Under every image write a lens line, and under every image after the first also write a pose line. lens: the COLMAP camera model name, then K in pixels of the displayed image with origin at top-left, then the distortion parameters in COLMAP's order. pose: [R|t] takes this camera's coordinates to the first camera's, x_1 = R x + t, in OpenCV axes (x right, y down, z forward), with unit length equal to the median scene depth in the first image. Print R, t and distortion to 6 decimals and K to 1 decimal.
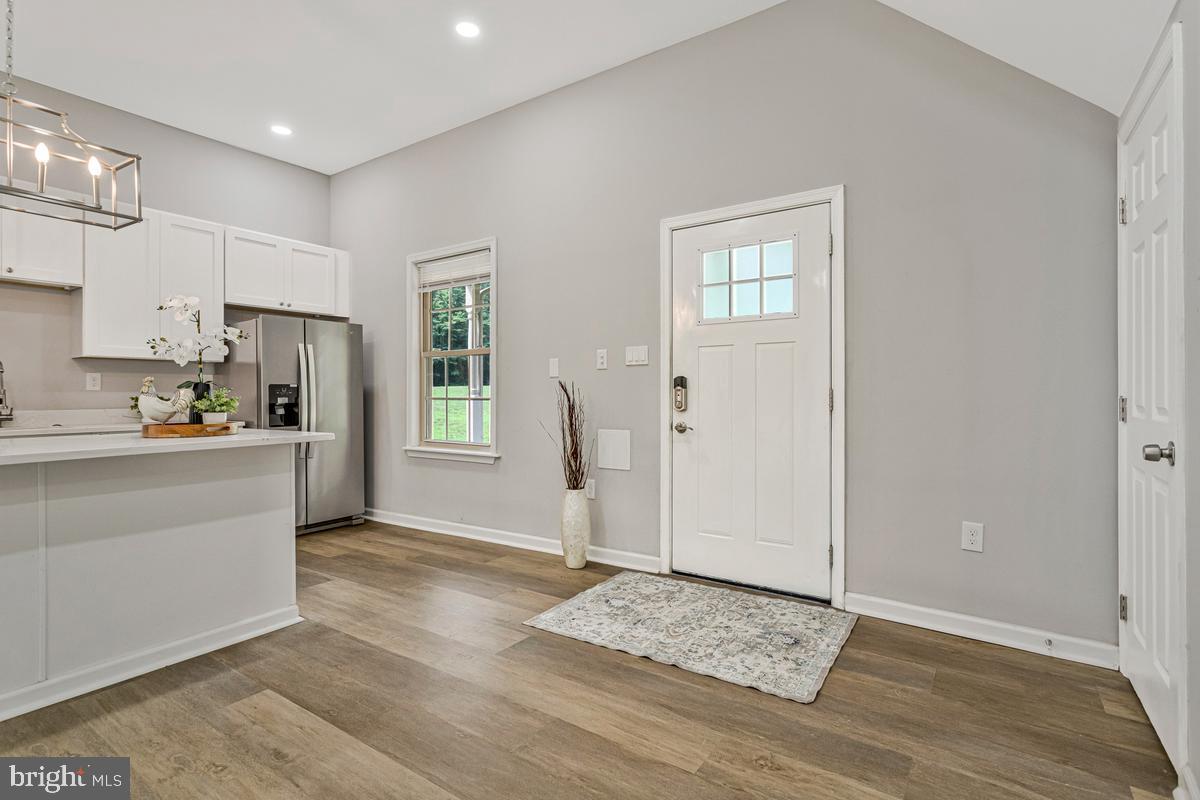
lens RADIAL K [[577.7, 0, 594.3], [0, 577.7, 387.4], [0, 0, 1]] dist [0.000514, 0.000037]
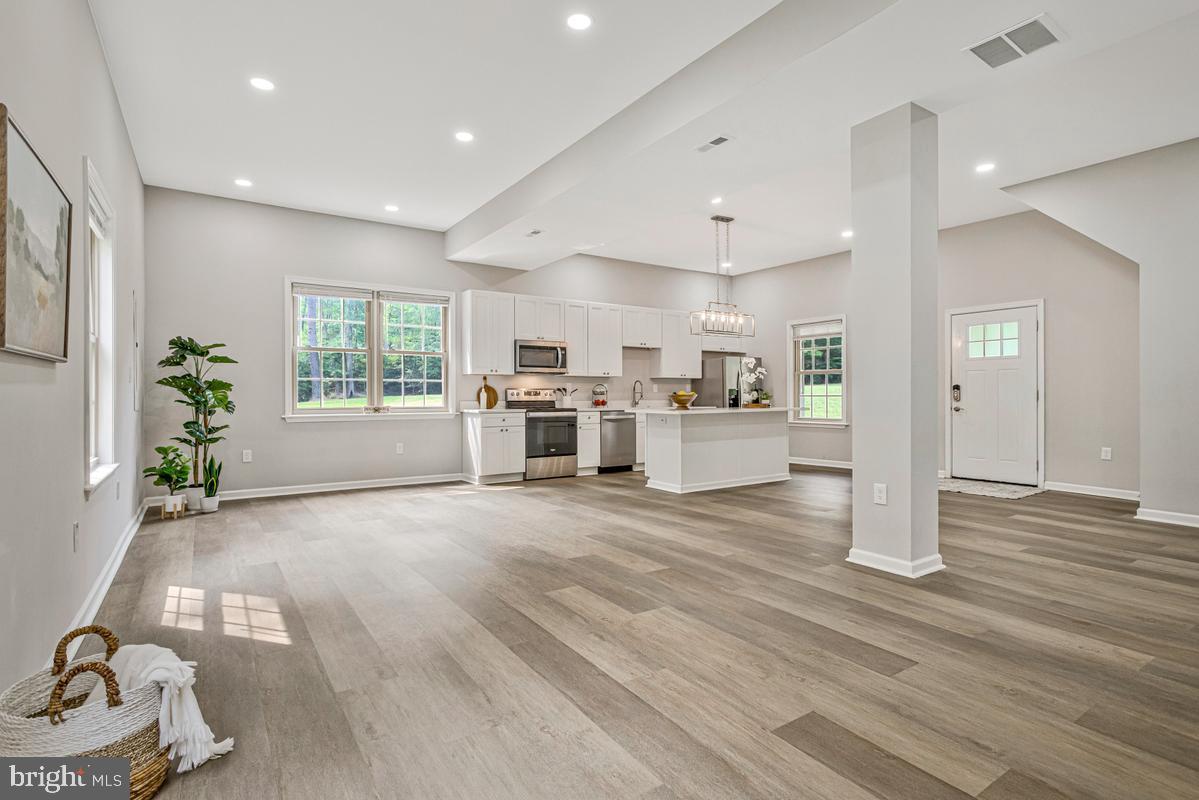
lens RADIAL K [[589.8, 0, 583.6], [0, 589.8, 386.7], [0, 0, 1]] dist [0.000801, 0.000569]
pose [[0.925062, -0.005429, -0.379776, -0.265668], [0.003642, 0.999979, -0.005423, -0.004851], [0.379798, 0.003633, 0.925062, -1.363120]]
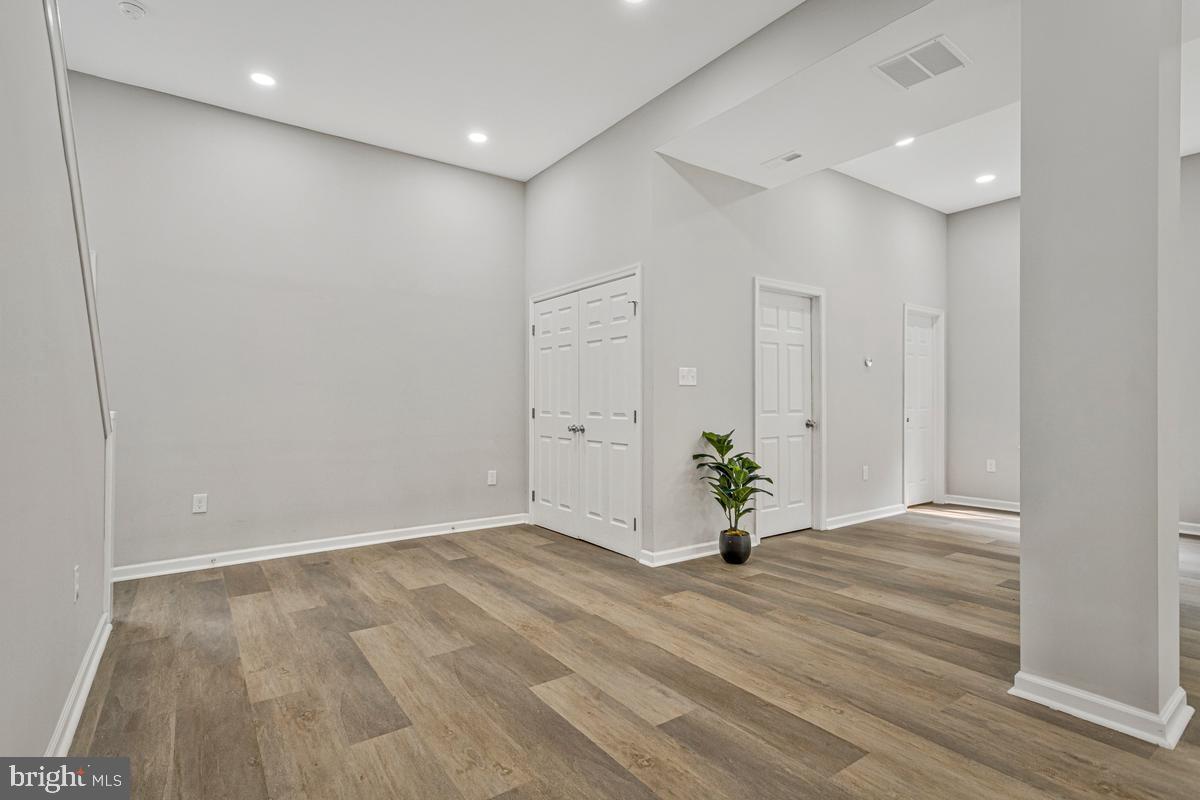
lens RADIAL K [[575.4, 0, 578.7], [0, 575.4, 400.9], [0, 0, 1]] dist [-0.000056, 0.000003]
pose [[-0.928670, 0.004457, 0.370881, 0.105536], [0.001084, 0.999956, -0.009300, 0.001733], [-0.370906, -0.008235, -0.928634, 0.483172]]
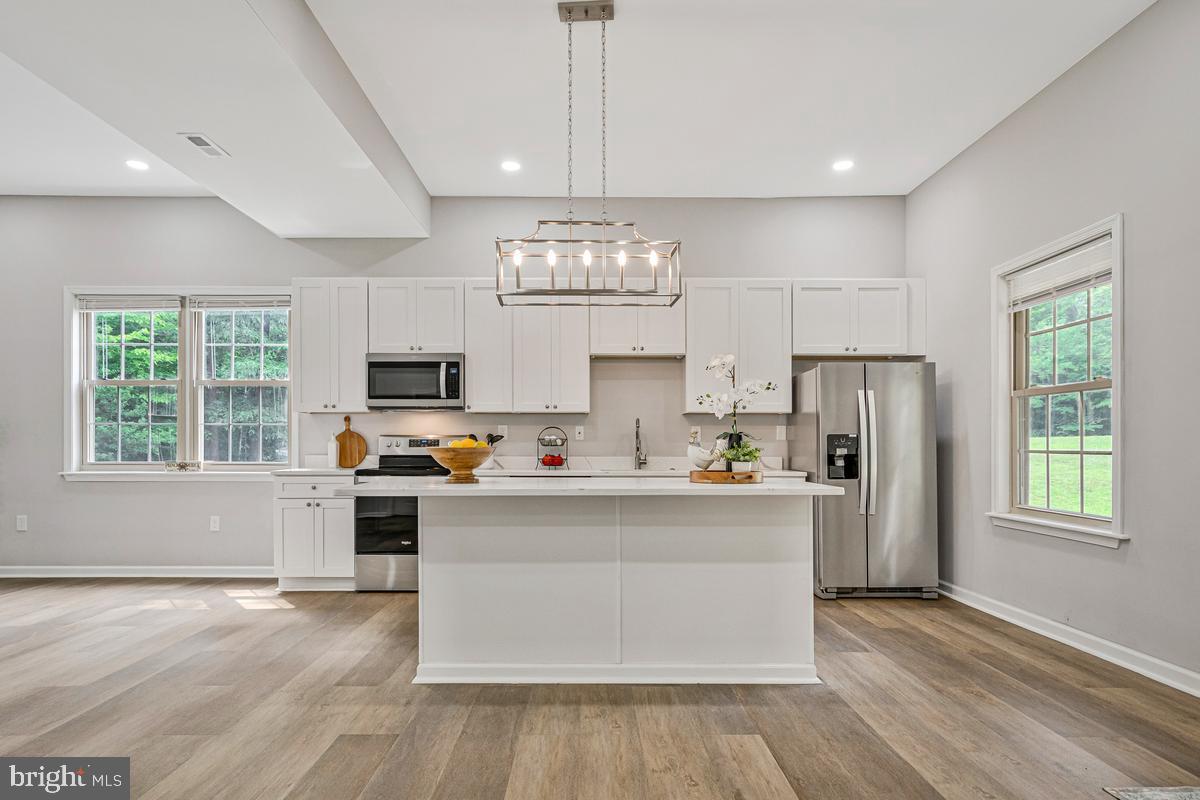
lens RADIAL K [[649.9, 0, 585.5], [0, 649.9, 440.5], [0, 0, 1]] dist [0.000569, 0.000950]
pose [[0.566850, -0.001022, -0.823820, 0.116310], [0.005109, 0.999984, 0.002275, 0.000226], [0.823805, -0.005498, 0.566846, 0.058567]]
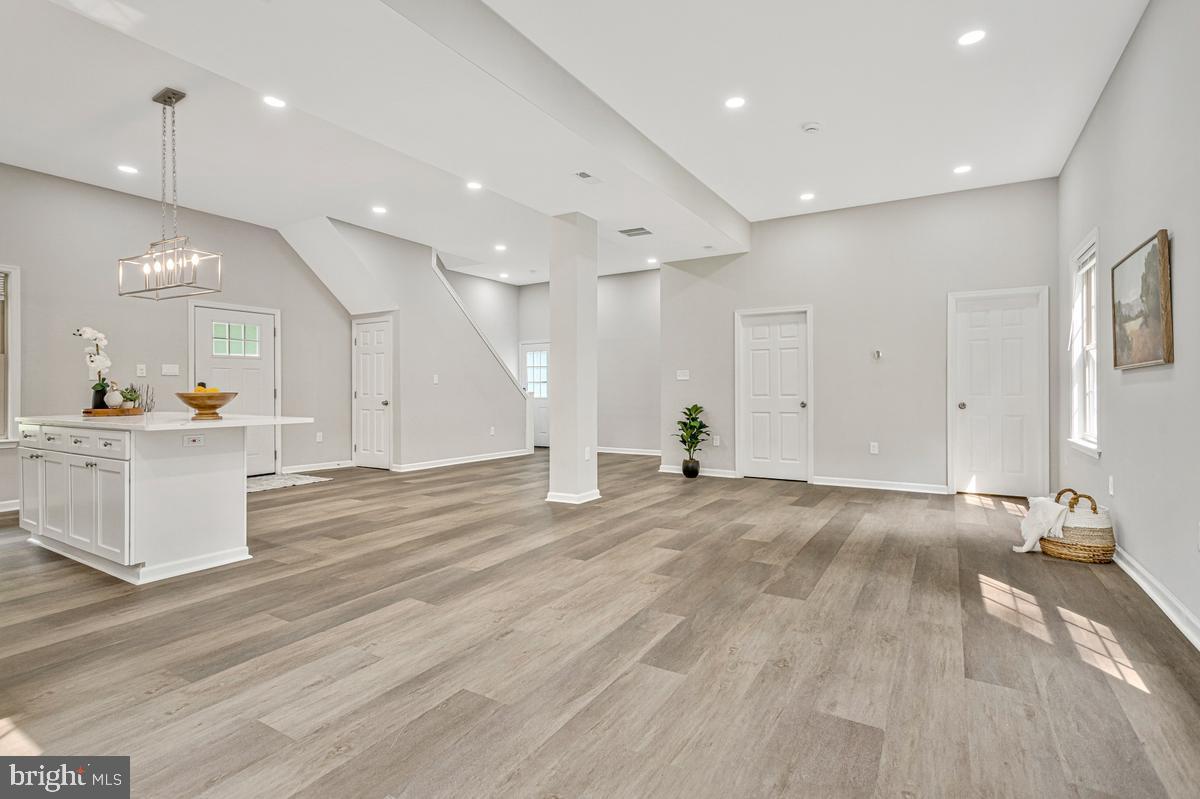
lens RADIAL K [[573.5, 0, 599.6], [0, 573.5, 390.7], [0, 0, 1]] dist [-0.001647, -0.000004]
pose [[-0.050208, 0.001633, 0.998737, -1.701253], [-0.004215, 0.999989, -0.001847, 0.004899], [-0.998730, -0.004303, -0.050200, -0.224714]]
